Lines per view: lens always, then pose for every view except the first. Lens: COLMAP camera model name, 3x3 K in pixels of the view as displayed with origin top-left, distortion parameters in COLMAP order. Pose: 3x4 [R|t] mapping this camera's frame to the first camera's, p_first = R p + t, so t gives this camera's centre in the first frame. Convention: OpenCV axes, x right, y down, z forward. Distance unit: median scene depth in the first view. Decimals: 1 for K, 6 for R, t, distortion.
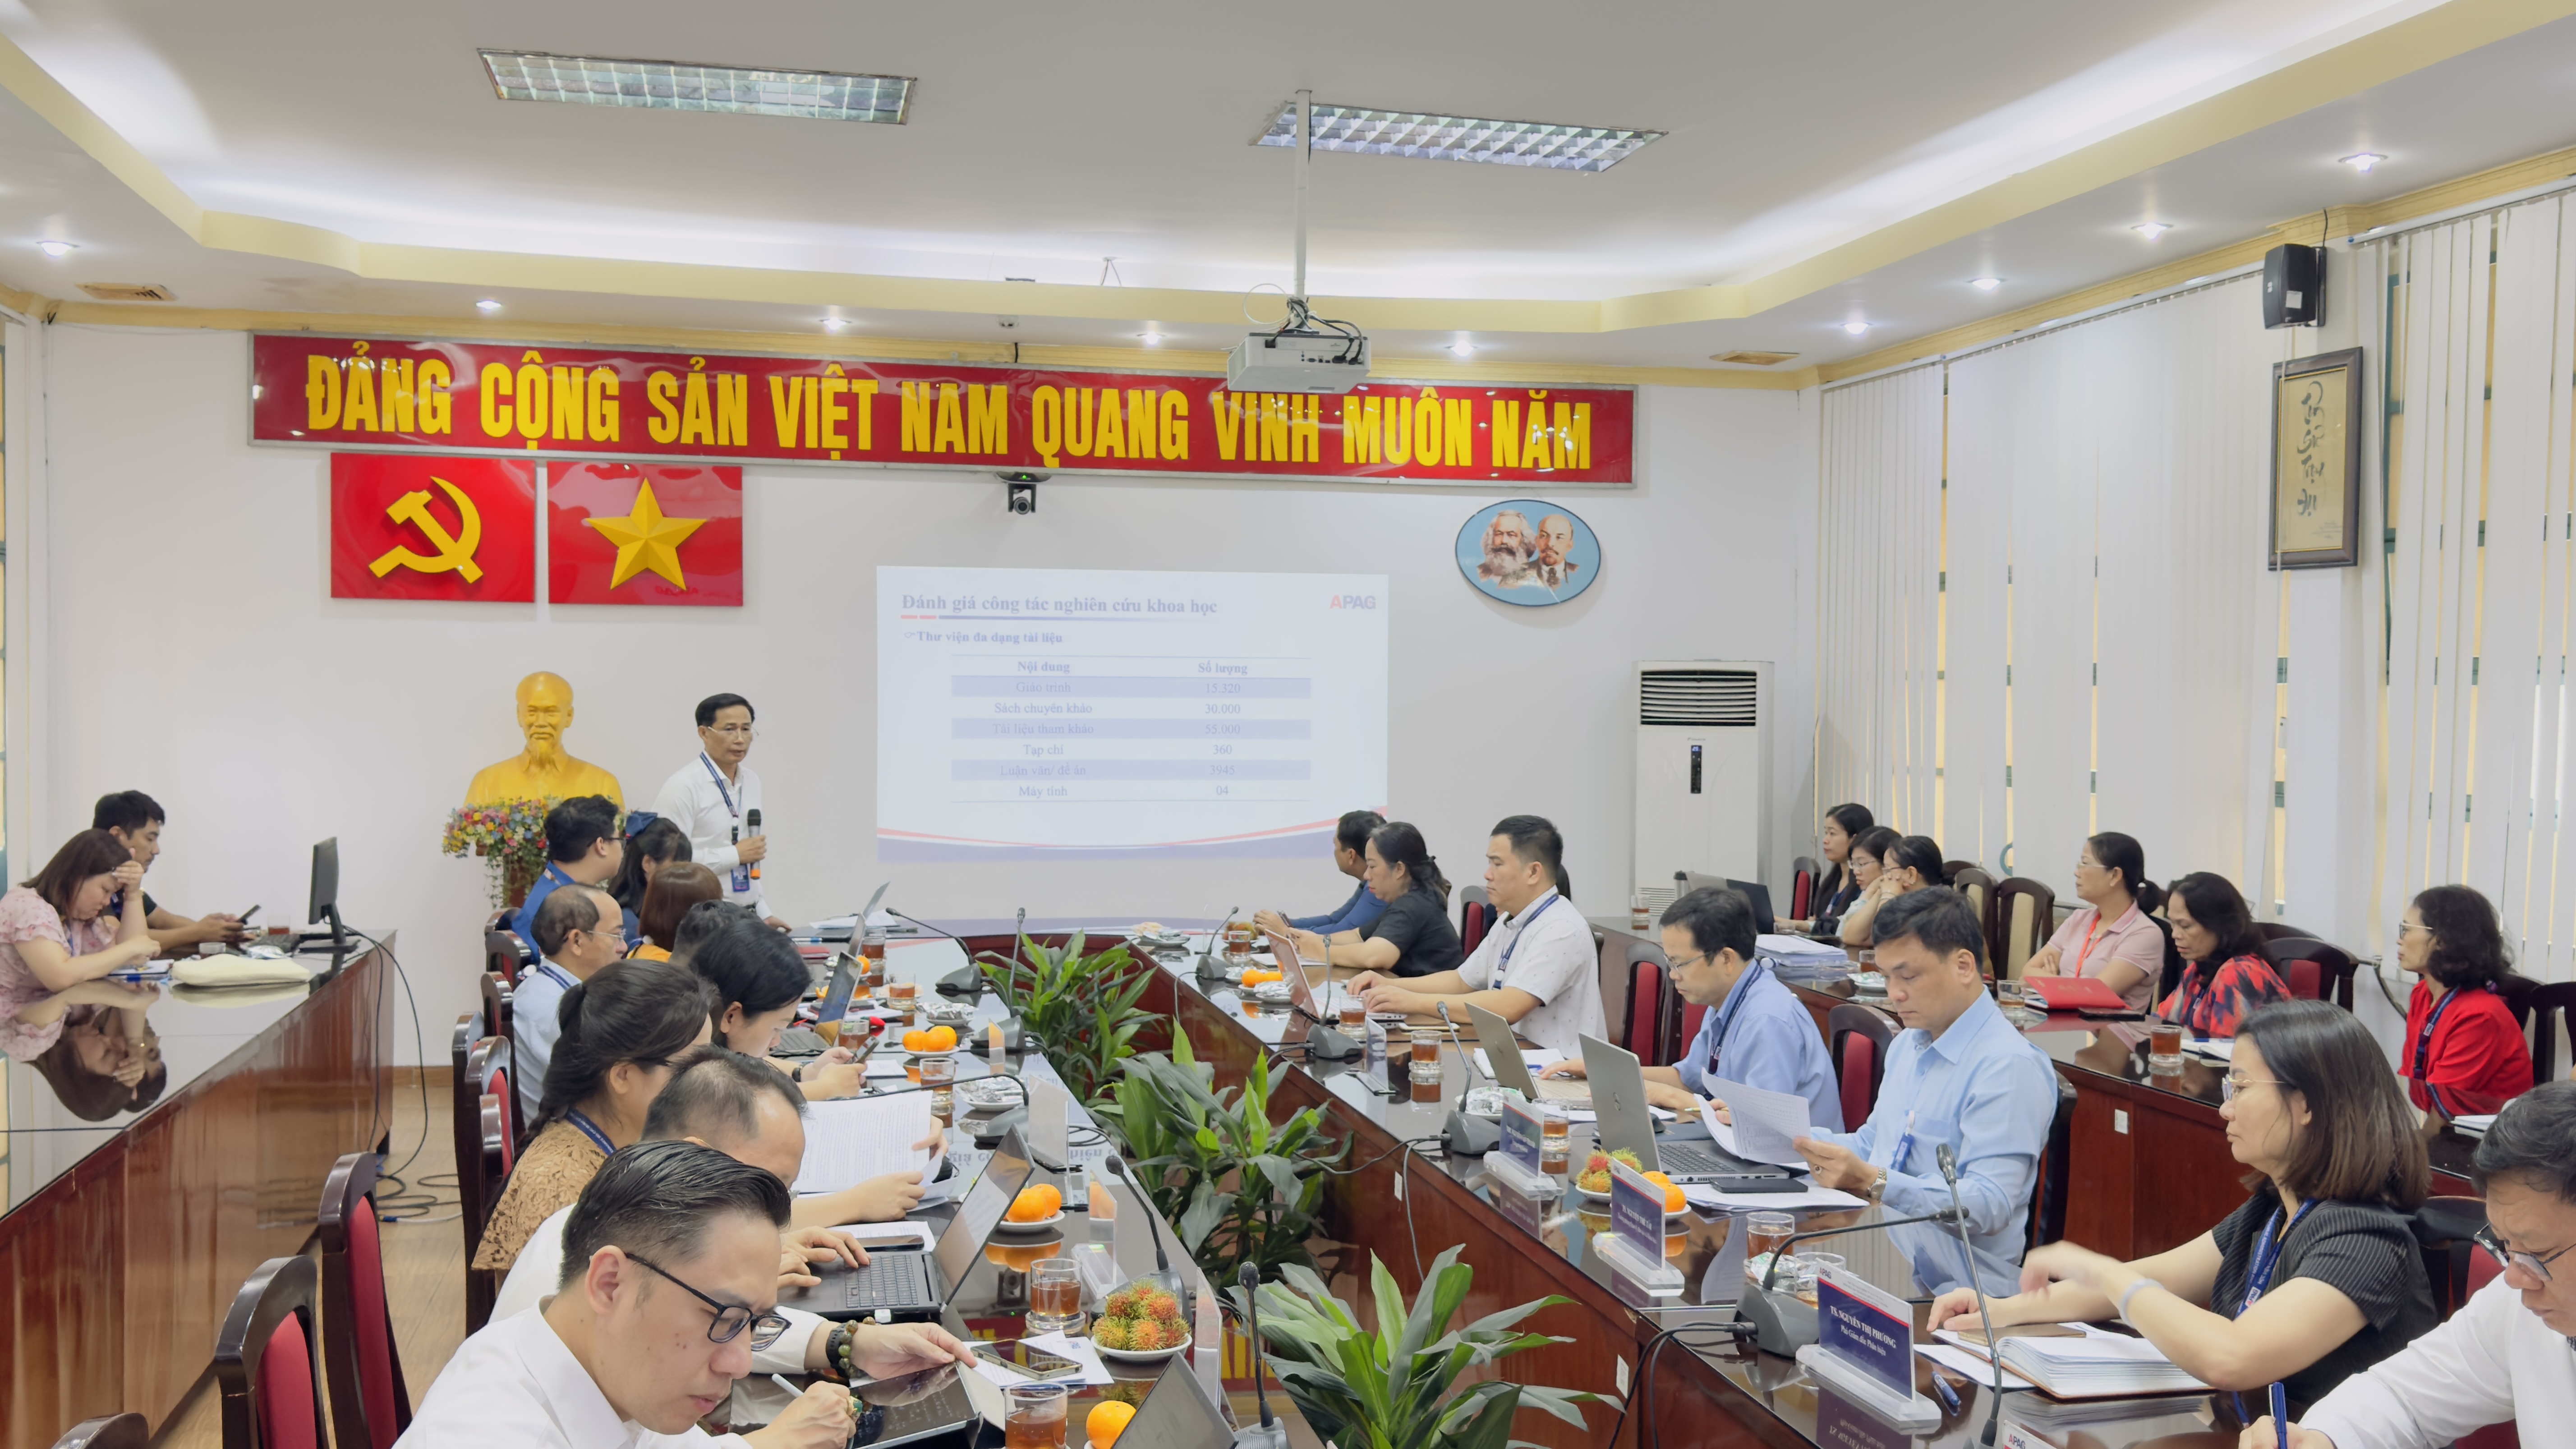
lens RADIAL K [[2544.7, 0, 1288.0], [0, 2544.7, 724.5], [0, 0, 1]] dist [0.175930, -0.367457]
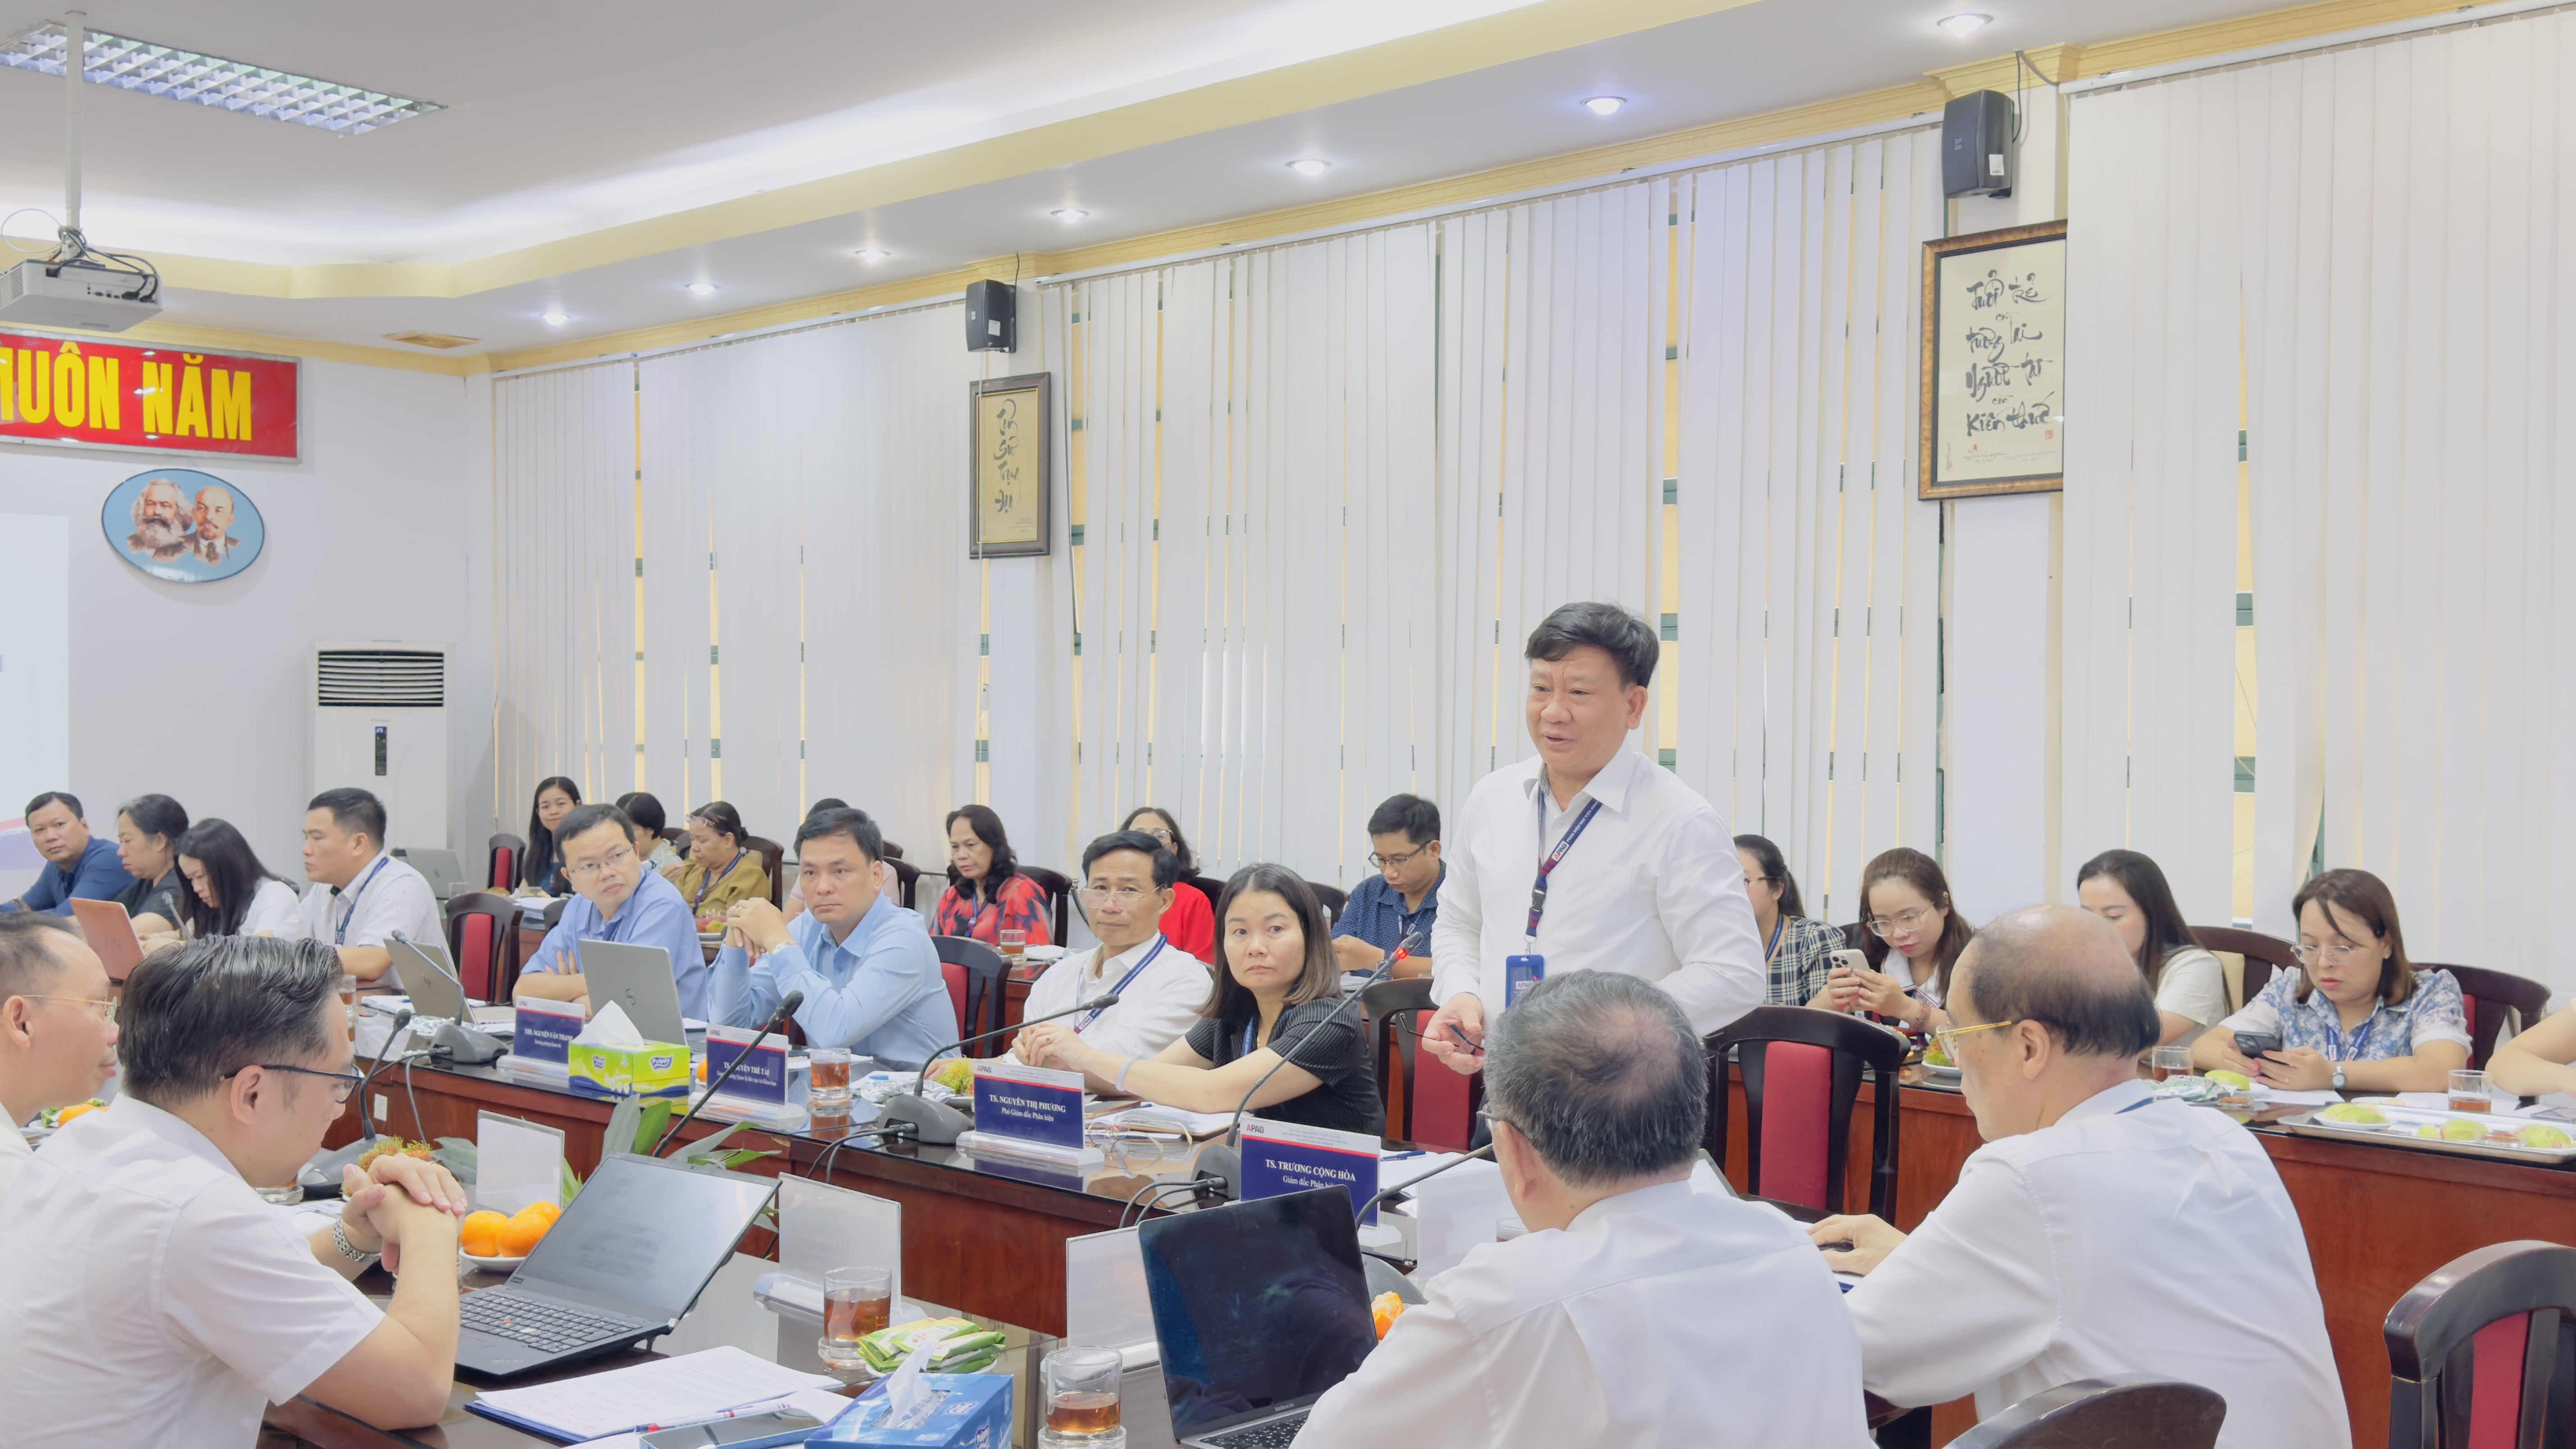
lens RADIAL K [[2544.7, 0, 1288.0], [0, 2544.7, 724.5], [0, 0, 1]] dist [0.175930, -0.367457]
pose [[0.833135, -0.004857, 0.553048, -0.125746], [0.010205, 0.999926, -0.006593, 0.021874], [-0.552975, 0.011137, 0.833123, -0.033249]]
